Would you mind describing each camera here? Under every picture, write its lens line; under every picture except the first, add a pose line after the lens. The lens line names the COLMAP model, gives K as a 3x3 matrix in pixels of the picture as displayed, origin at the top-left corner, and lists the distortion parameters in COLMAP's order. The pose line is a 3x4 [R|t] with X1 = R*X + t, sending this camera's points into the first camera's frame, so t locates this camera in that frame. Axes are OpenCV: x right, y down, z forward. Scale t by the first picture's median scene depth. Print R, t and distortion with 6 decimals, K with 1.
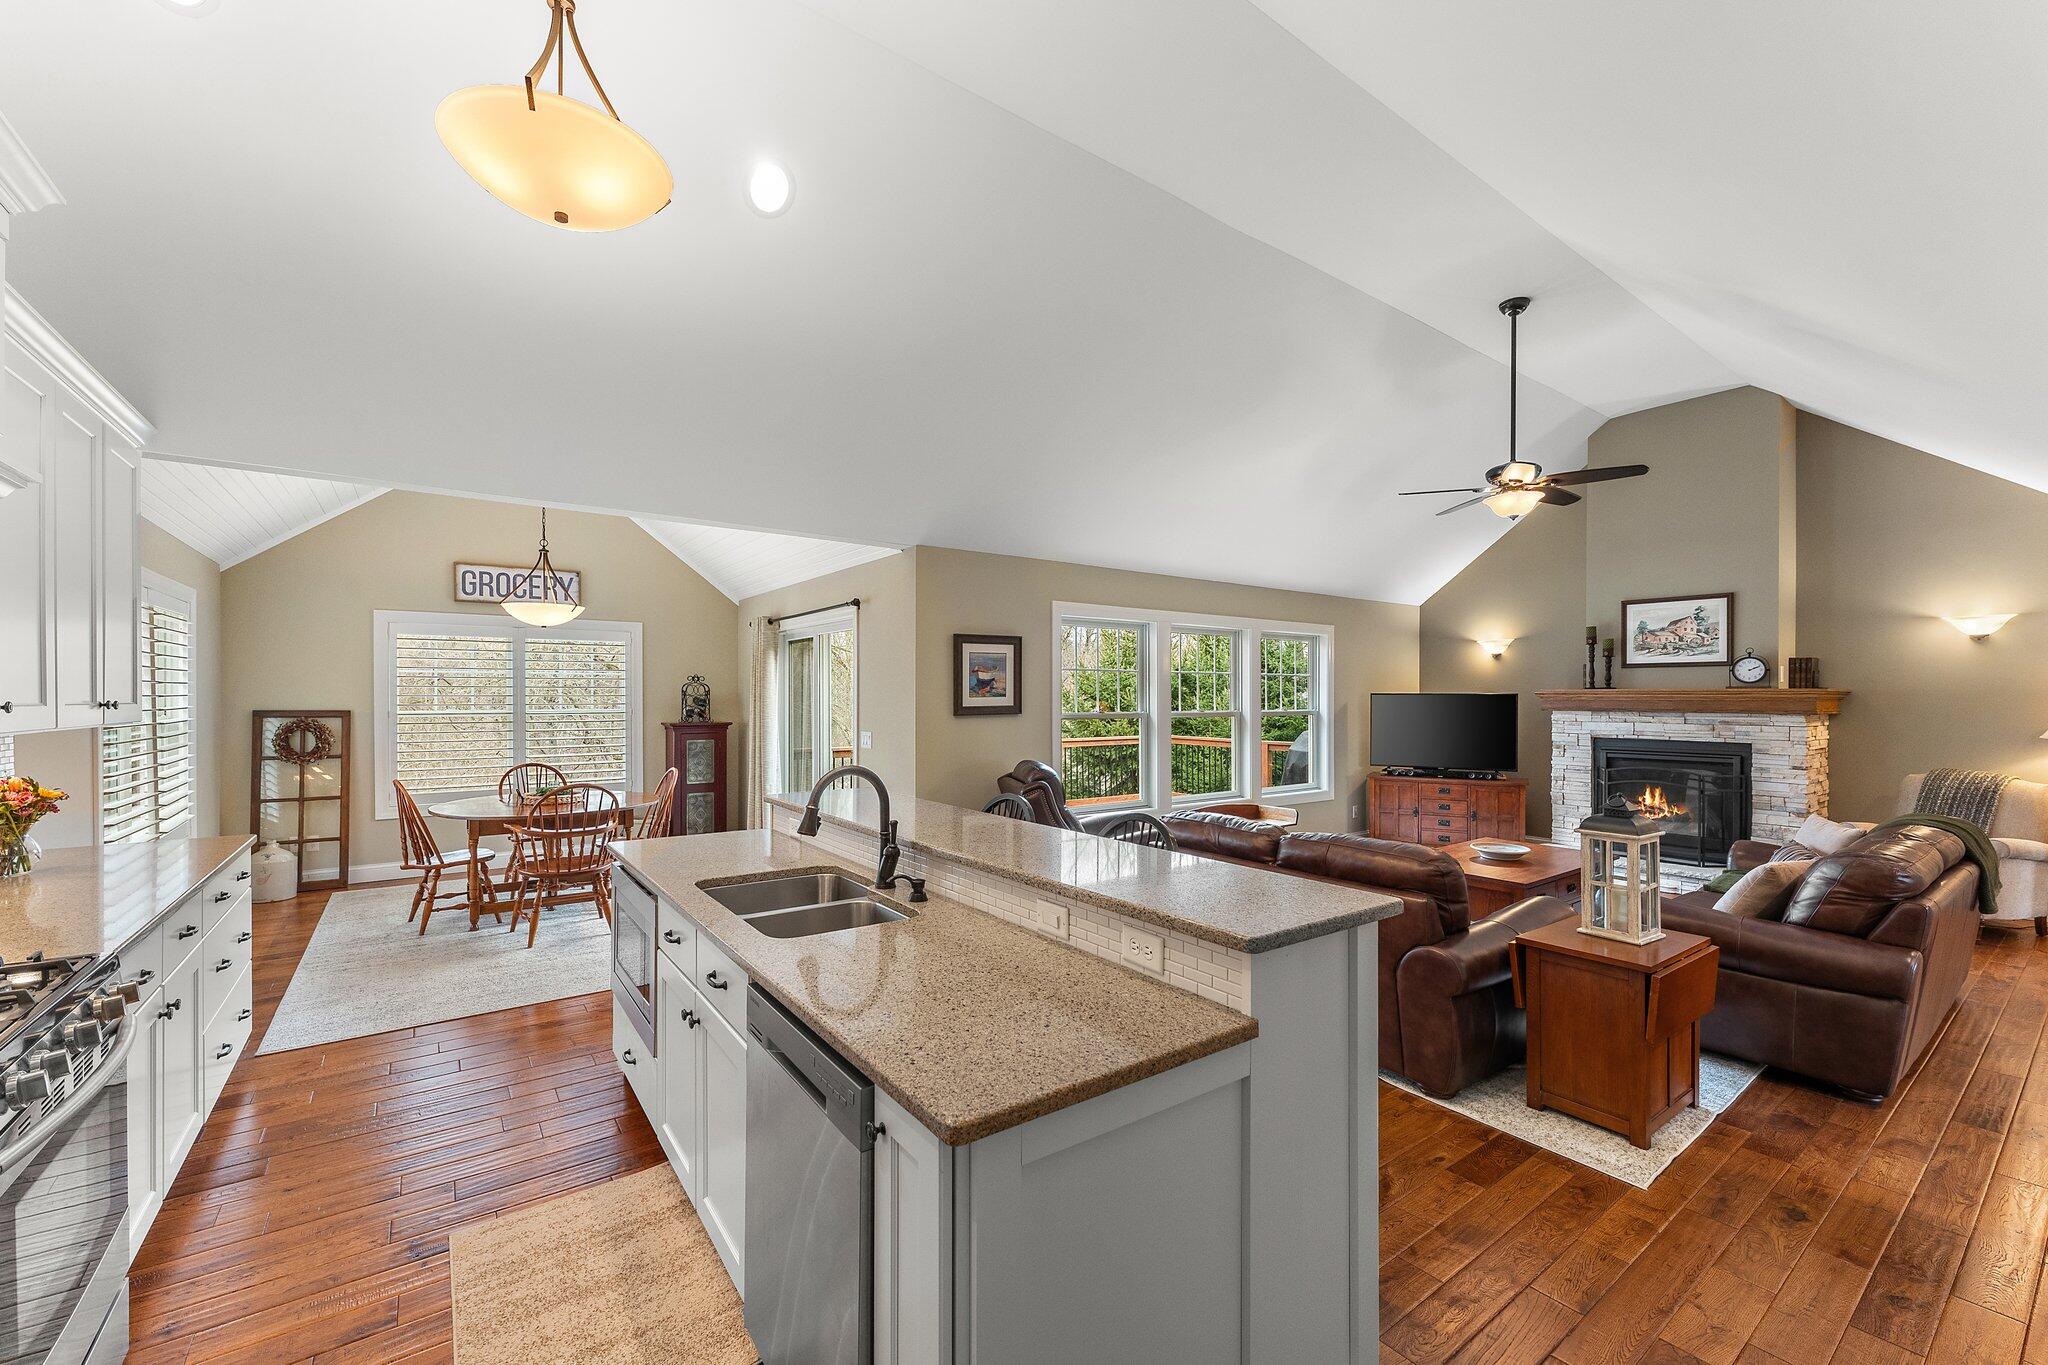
lens RADIAL K [[820.0, 0, 1023.0], [0, 820.0, 695.1], [0, 0, 1]] dist [-0.006151, 0.001155]
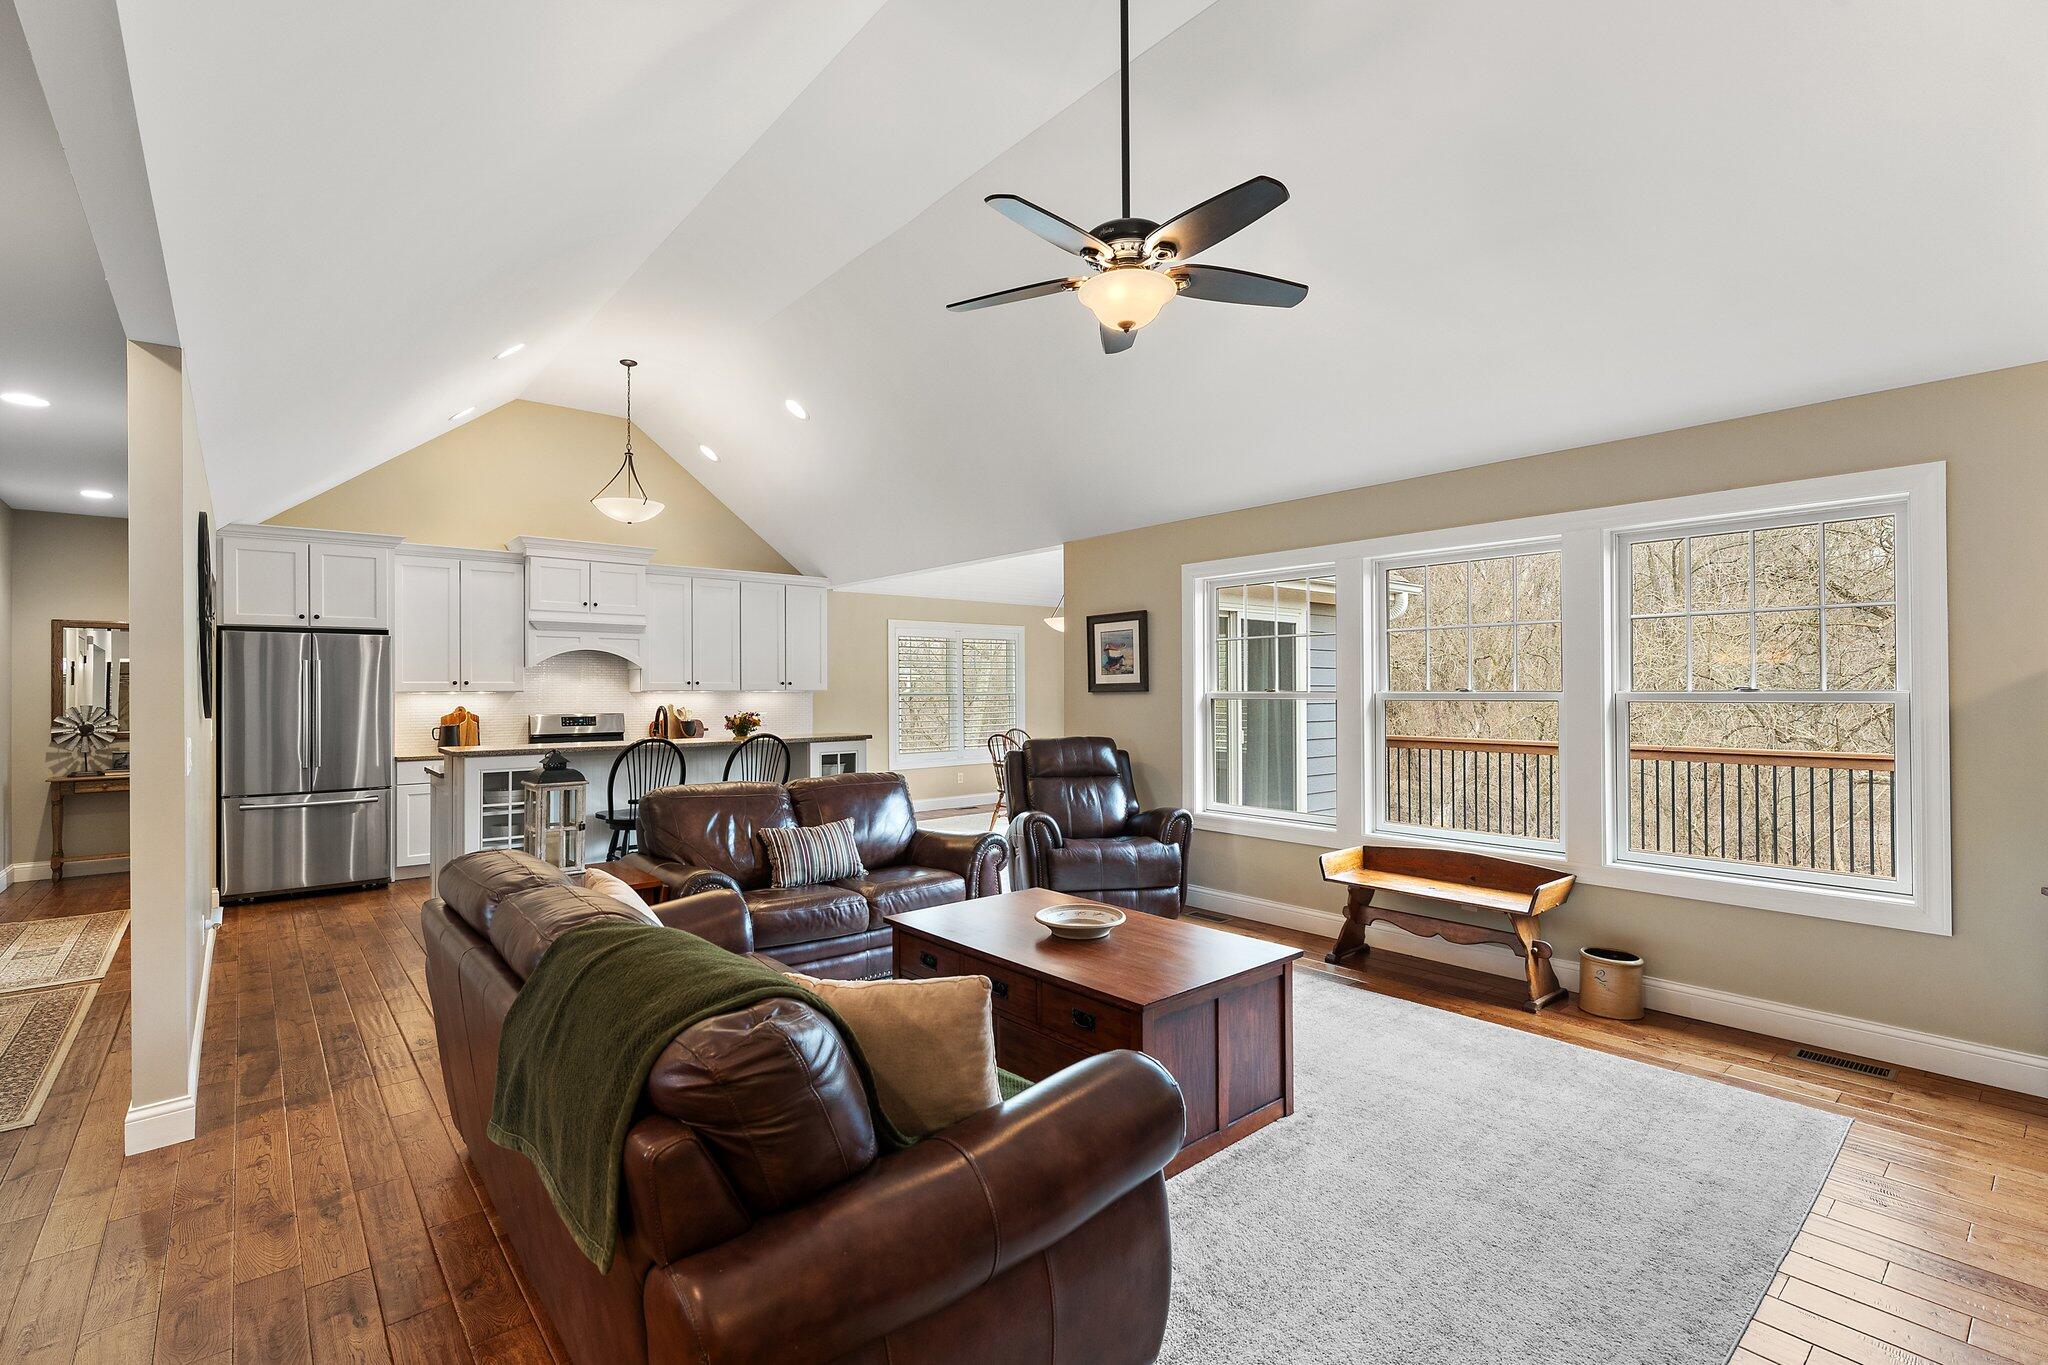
lens RADIAL K [[937.6, 0, 1018.6], [0, 937.6, 684.0], [0, 0, 1]] dist [0.004180, 0.000402]
pose [[0.061876, -0.008510, -0.998048, 0.926394], [0.003886, 0.999958, -0.008286, 0.019613], [0.998076, -0.003366, 0.061906, 0.672378]]
